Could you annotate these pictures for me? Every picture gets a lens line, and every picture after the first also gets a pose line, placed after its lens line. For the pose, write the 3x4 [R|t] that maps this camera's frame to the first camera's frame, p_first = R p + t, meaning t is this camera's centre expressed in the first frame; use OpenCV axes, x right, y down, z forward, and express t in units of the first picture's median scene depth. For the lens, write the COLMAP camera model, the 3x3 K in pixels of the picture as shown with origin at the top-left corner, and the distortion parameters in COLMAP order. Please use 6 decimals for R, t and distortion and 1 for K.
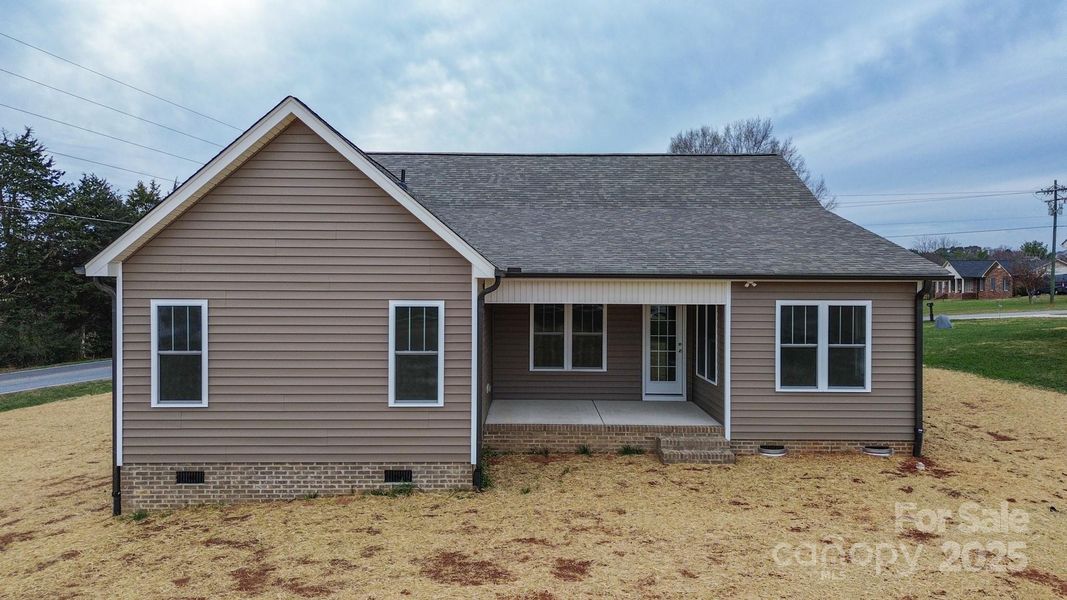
lens RADIAL K [[756.9, 0, 555.1], [0, 756.9, 299.0], [0, 0, 1]] dist [0.035453, -0.001263]
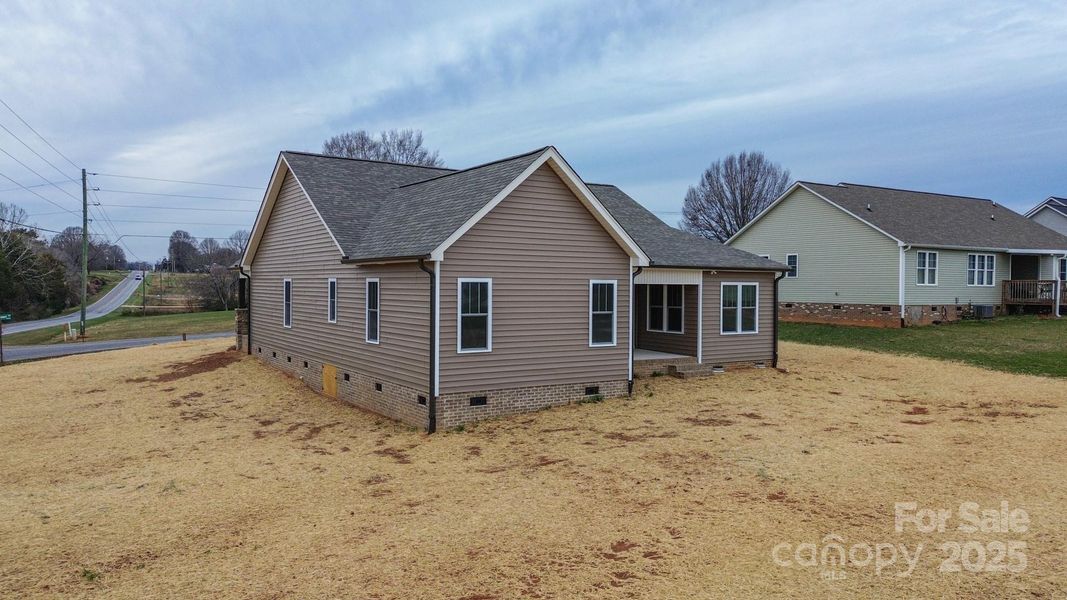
lens RADIAL K [[757.6, 0, 533.5], [0, 757.6, 300.0], [0, 0, 1]] dist [0.026556, -0.003426]
pose [[0.842980, -0.008161, 0.537883, -0.998203], [0.004218, 0.999954, 0.008561, 0.026066], [-0.537928, -0.004948, 0.842976, -0.226452]]
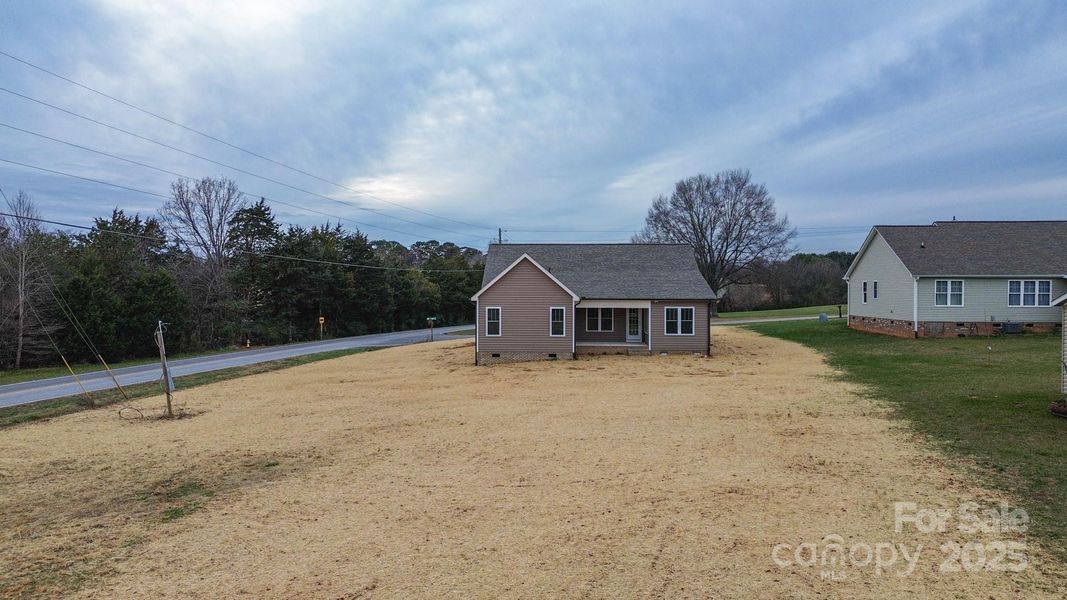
lens RADIAL K [[757.6, 0, 533.5], [0, 757.6, 300.0], [0, 0, 1]] dist [0.026556, -0.003426]
pose [[0.998024, -0.001784, -0.062813, -0.061426], [0.001799, 0.999998, 0.000188, -0.028081], [0.062812, -0.000300, 0.998025, -2.239057]]
